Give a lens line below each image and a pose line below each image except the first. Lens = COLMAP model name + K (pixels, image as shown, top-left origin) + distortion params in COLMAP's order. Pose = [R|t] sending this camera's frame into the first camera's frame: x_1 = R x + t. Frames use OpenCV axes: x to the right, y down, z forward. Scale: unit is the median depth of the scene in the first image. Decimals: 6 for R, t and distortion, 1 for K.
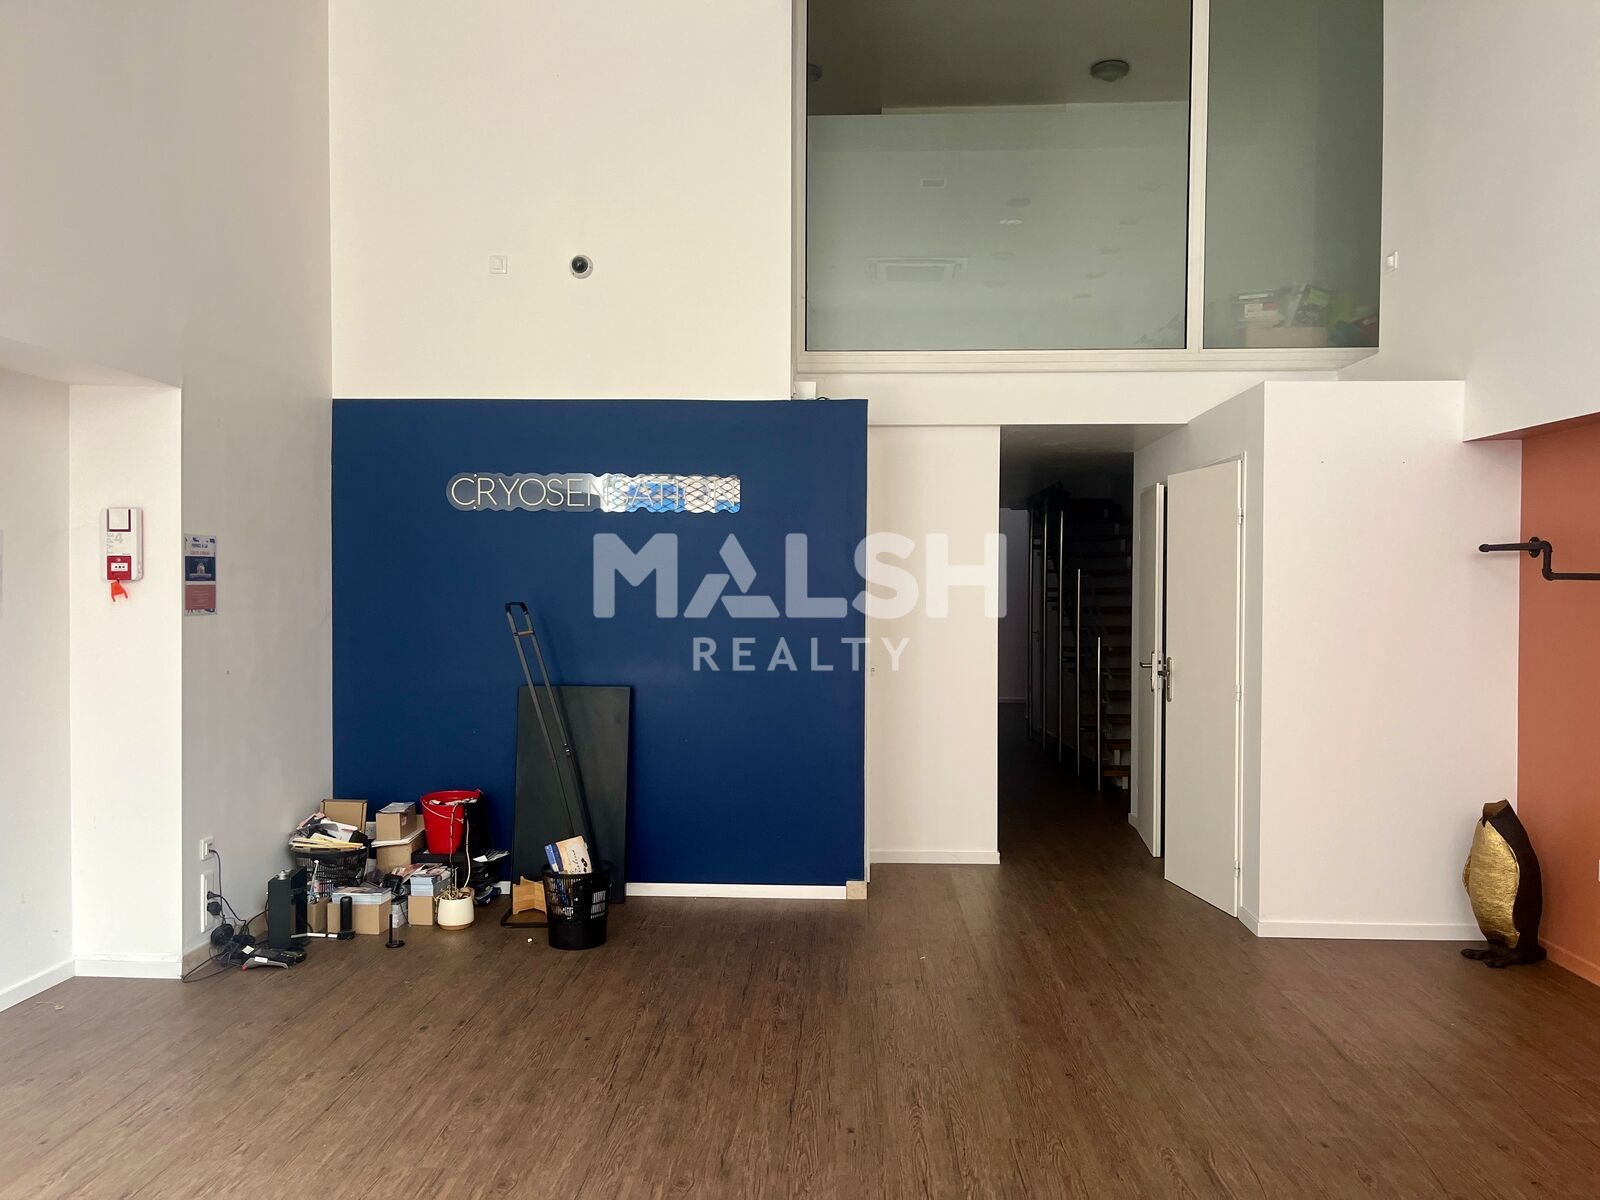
lens RADIAL K [[1206.7, 0, 805.3], [0, 1206.7, 597.0], [0, 0, 1]] dist [0.043434, -0.050864]
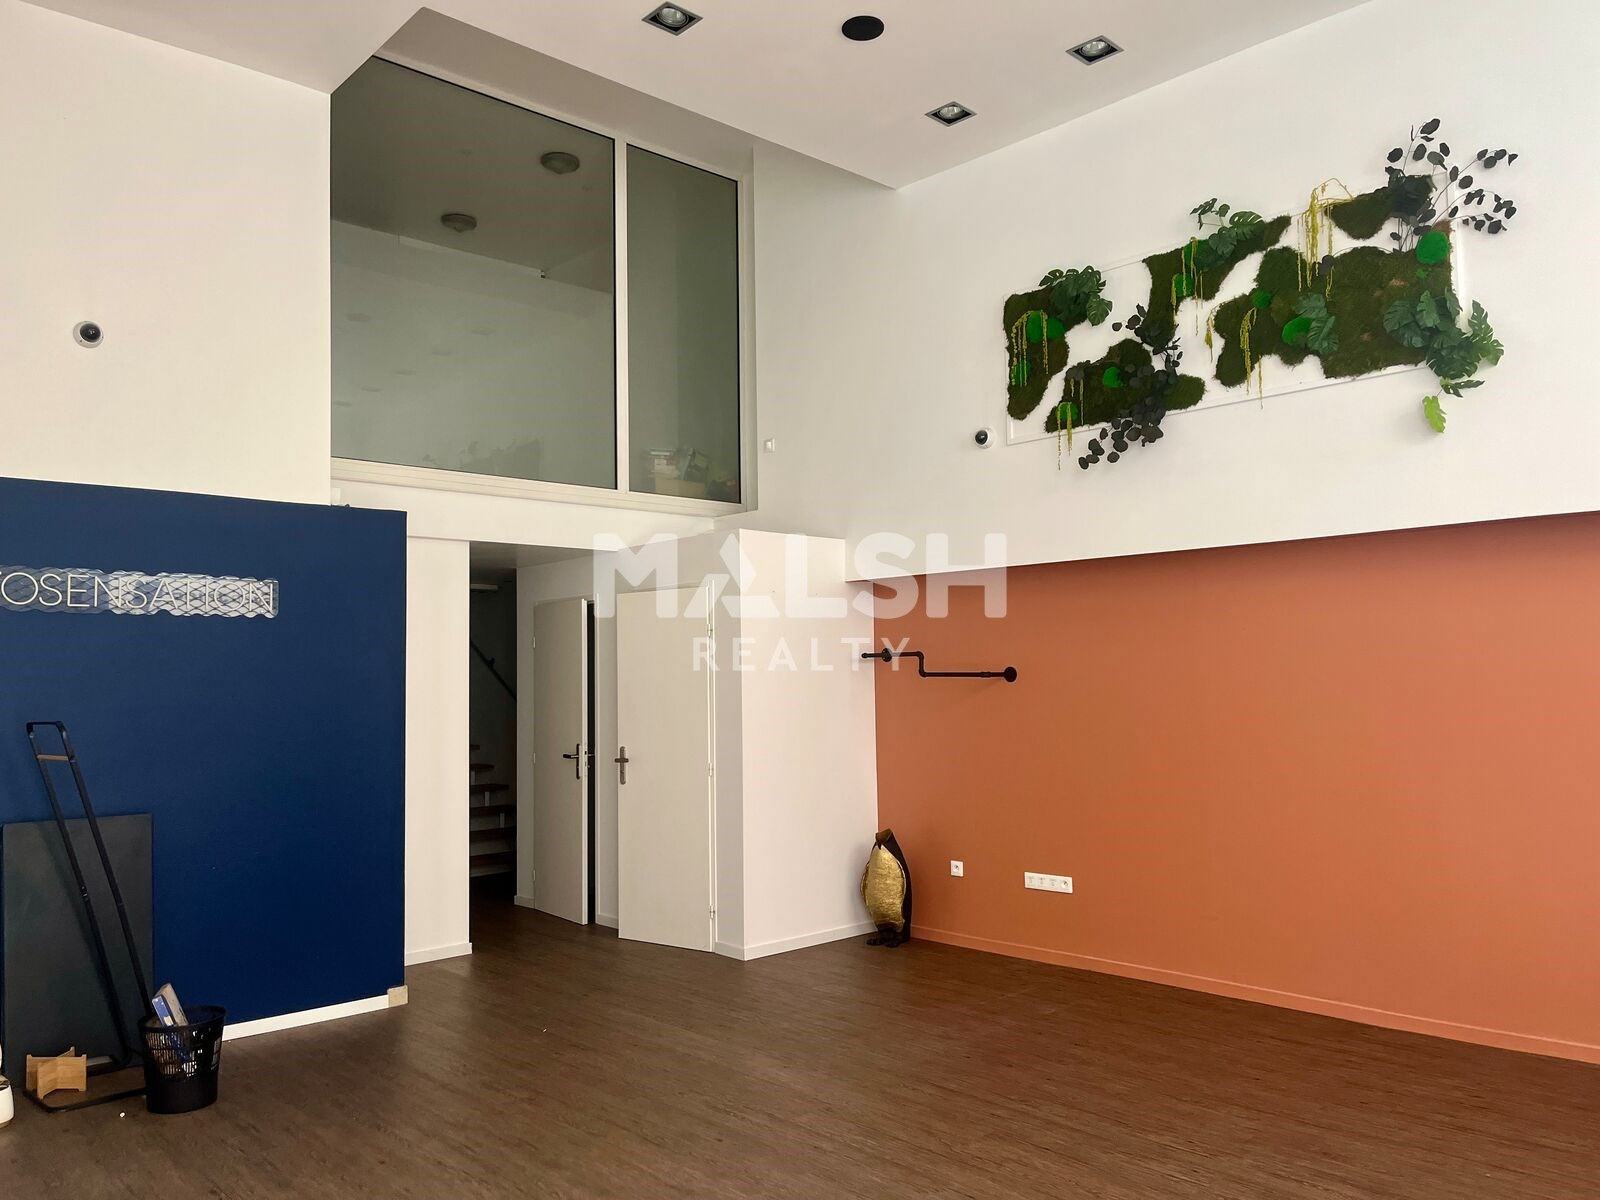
lens RADIAL K [[1206.7, 0, 808.8], [0, 1206.7, 594.3], [0, 0, 1]] dist [0.043434, -0.050864]
pose [[0.708864, 0.035100, 0.704471, -0.437705], [0.024362, 0.996947, -0.074187, -0.007021], [-0.704924, 0.069751, 0.705844, 0.023415]]
